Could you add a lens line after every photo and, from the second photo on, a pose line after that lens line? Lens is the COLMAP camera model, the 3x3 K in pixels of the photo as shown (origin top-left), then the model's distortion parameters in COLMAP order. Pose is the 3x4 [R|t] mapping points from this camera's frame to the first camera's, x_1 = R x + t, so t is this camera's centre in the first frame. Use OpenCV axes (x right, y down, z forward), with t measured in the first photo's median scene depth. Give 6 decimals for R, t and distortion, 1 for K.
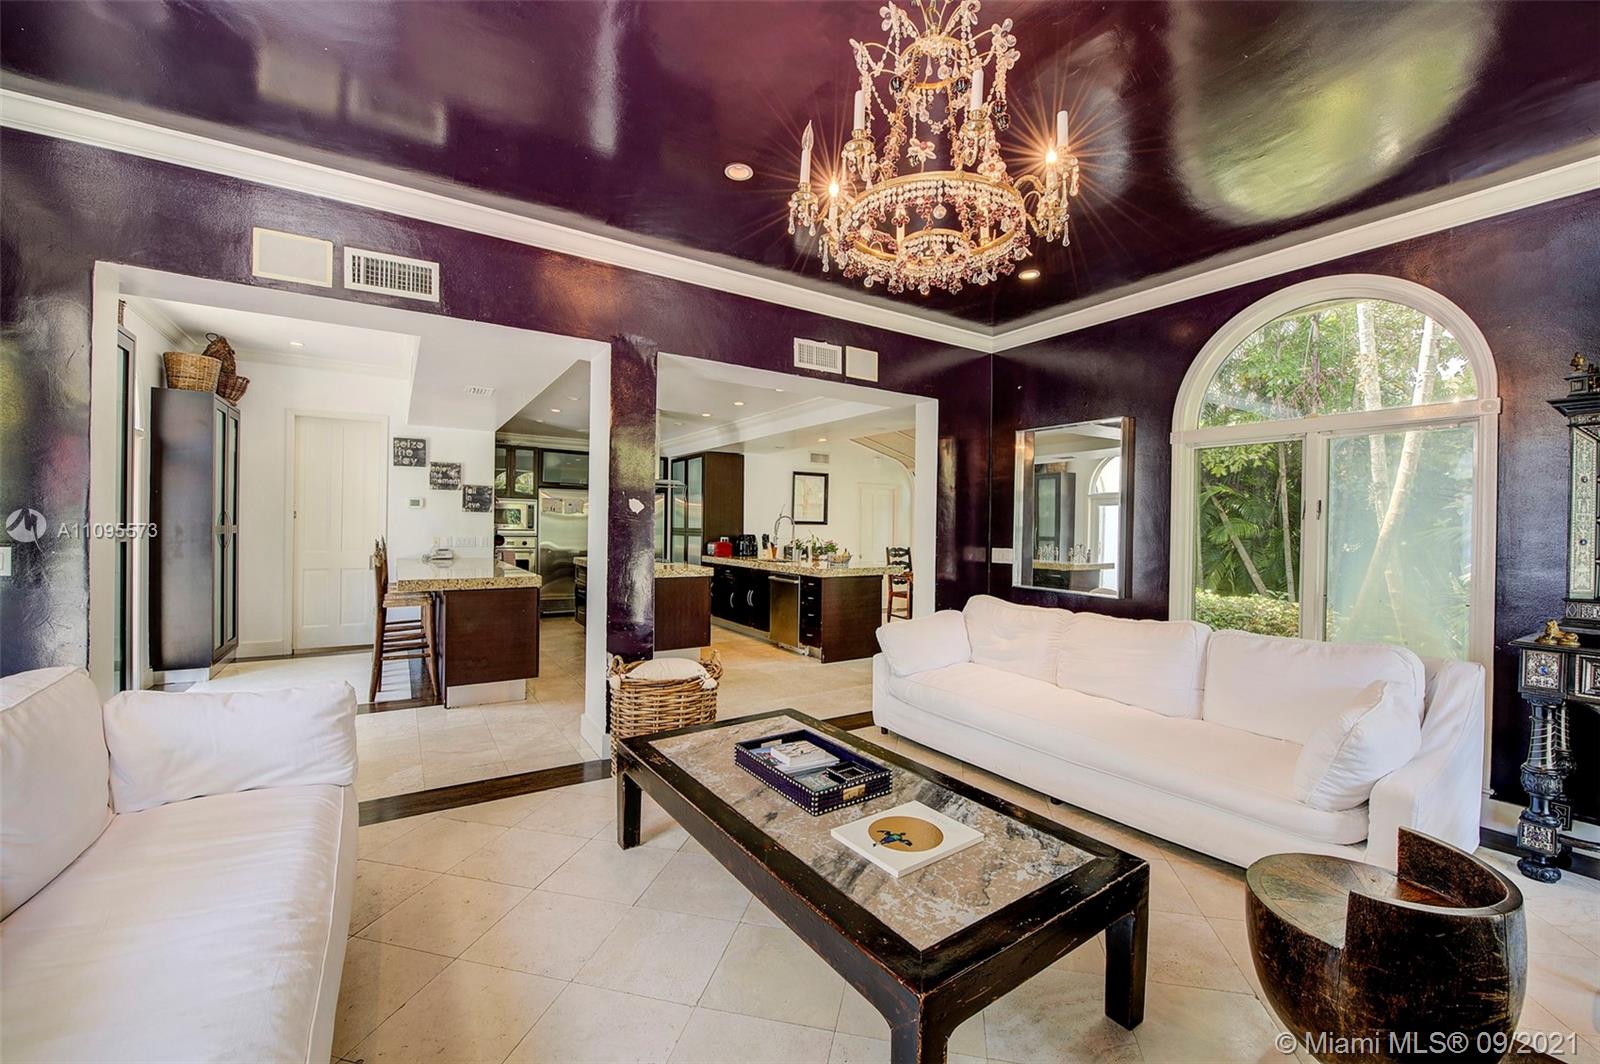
lens RADIAL K [[639.7, 0, 804.0], [0, 639.7, 535.4], [0, 0, 1]] dist [-0.014105, -0.000069]
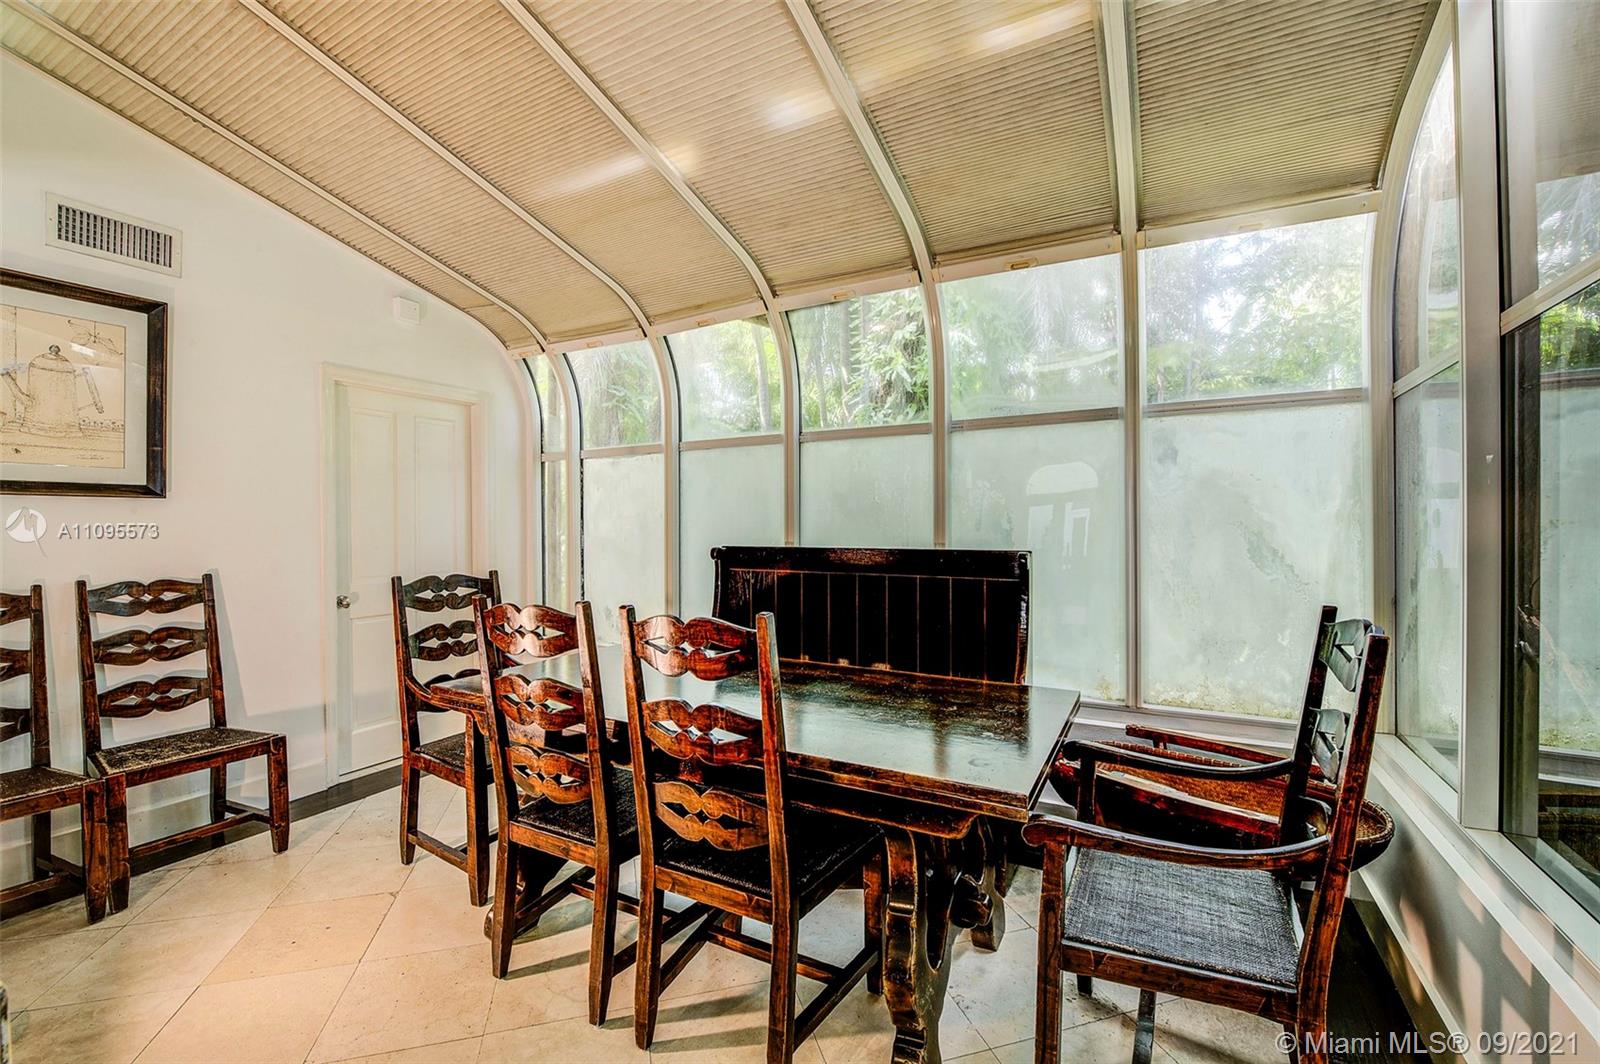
lens RADIAL K [[661.1, 0, 802.9], [0, 661.1, 530.5], [0, 0, 1]] dist [-0.014287, -0.000467]
pose [[0.881706, -0.021463, 0.471311, 0.191352], [0.023091, 0.999731, 0.002329, 0.003257], [-0.471234, 0.008830, 0.881964, 0.864701]]
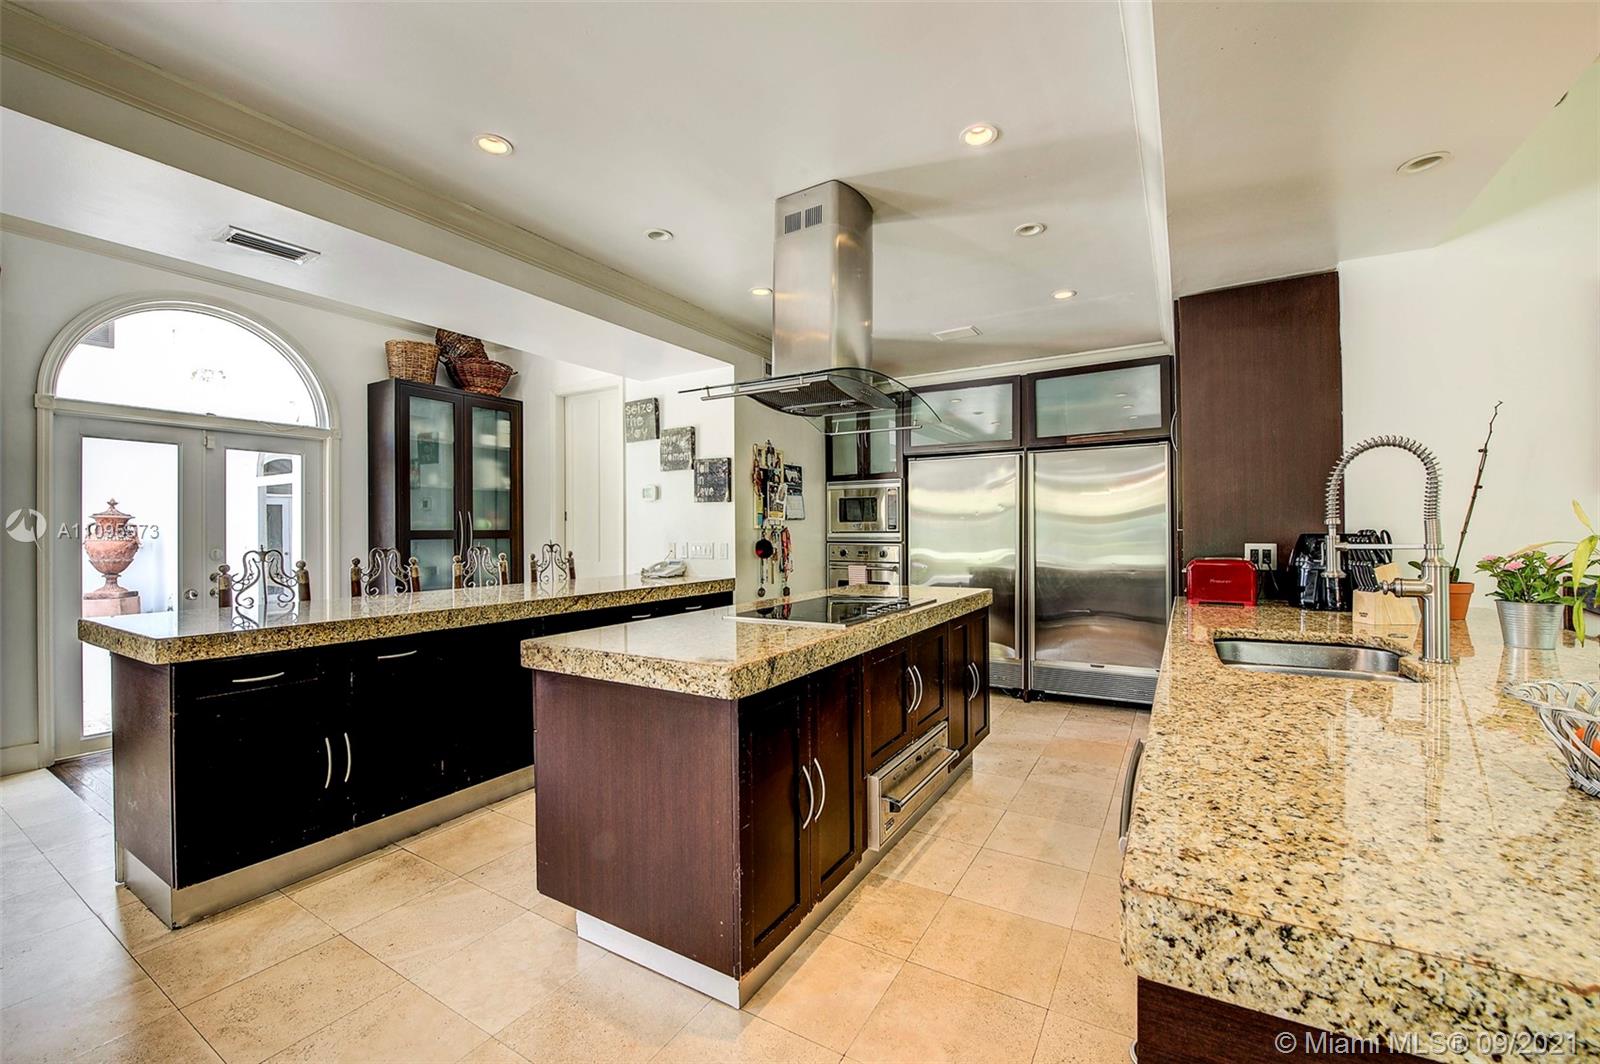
lens RADIAL K [[647.6, 0, 805.7], [0, 647.6, 532.1], [0, 0, 1]] dist [-0.016696, -0.000182]
pose [[0.439239, -0.017548, -0.898199, 0.080840], [0.000928, 0.999818, -0.019080, 0.003668], [0.898370, 0.007547, 0.439175, 0.803508]]
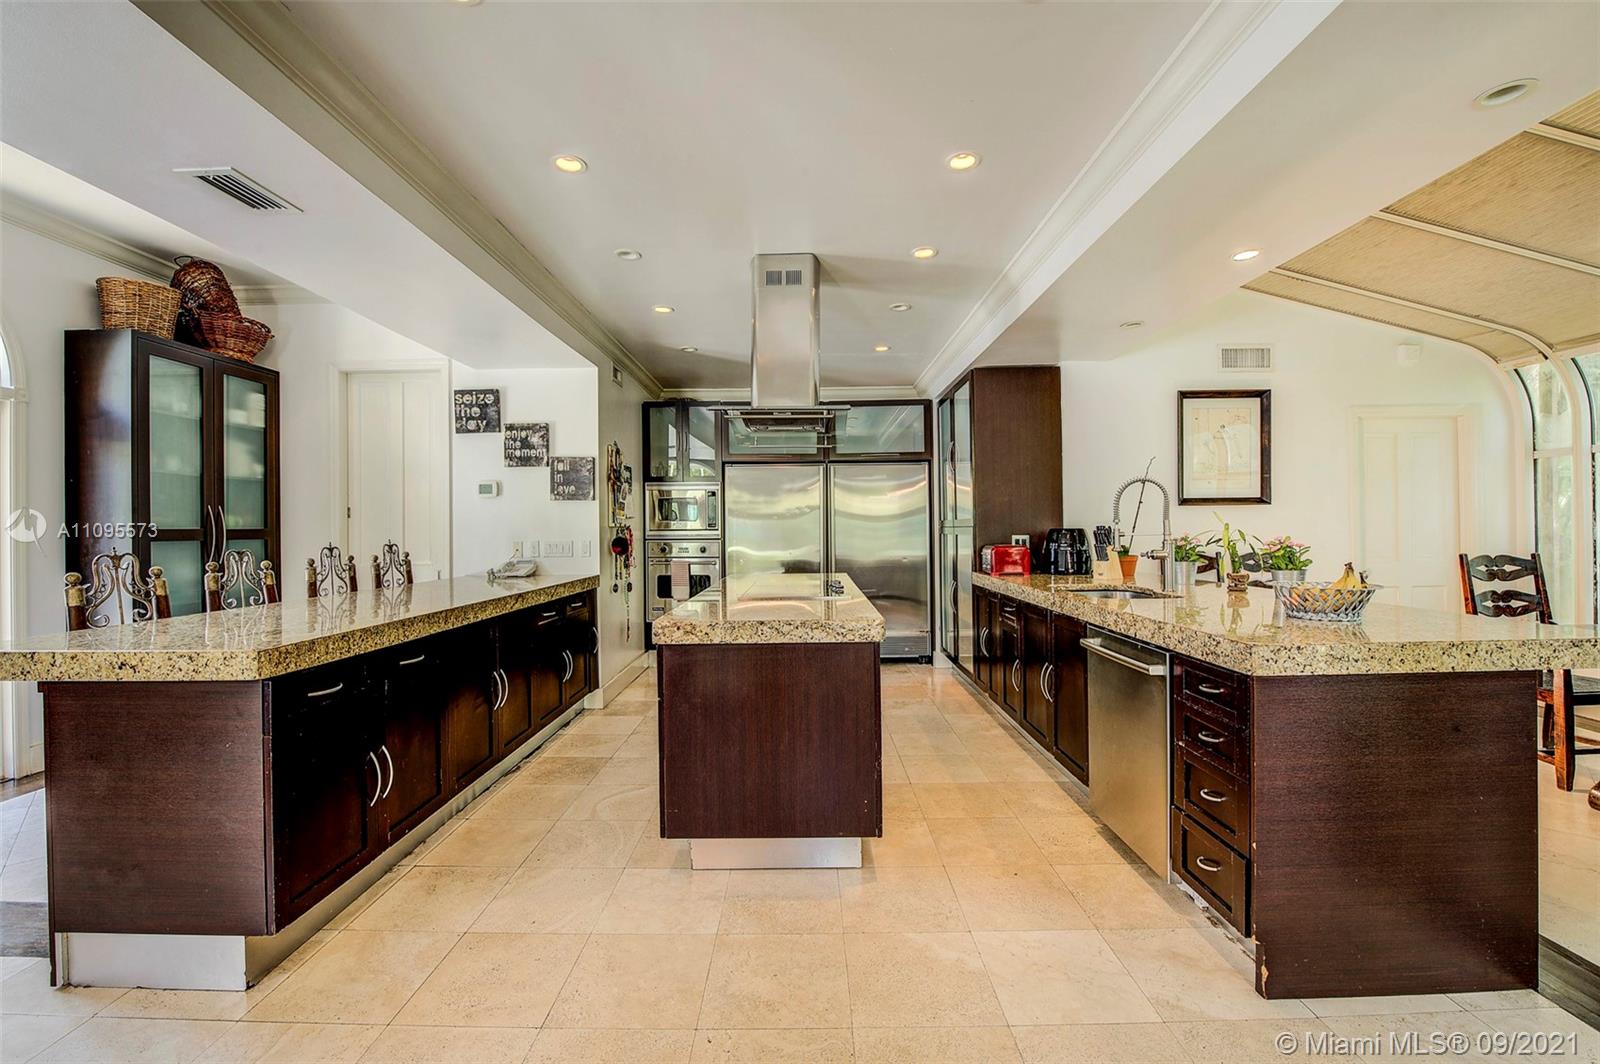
lens RADIAL K [[661.1, 0, 802.9], [0, 661.1, 530.5], [0, 0, 1]] dist [-0.014287, -0.000467]
pose [[0.834853, -0.021945, -0.550035, 0.021004], [0.015330, 0.999744, -0.016620, 0.006260], [0.550260, 0.005443, 0.834976, 0.587945]]
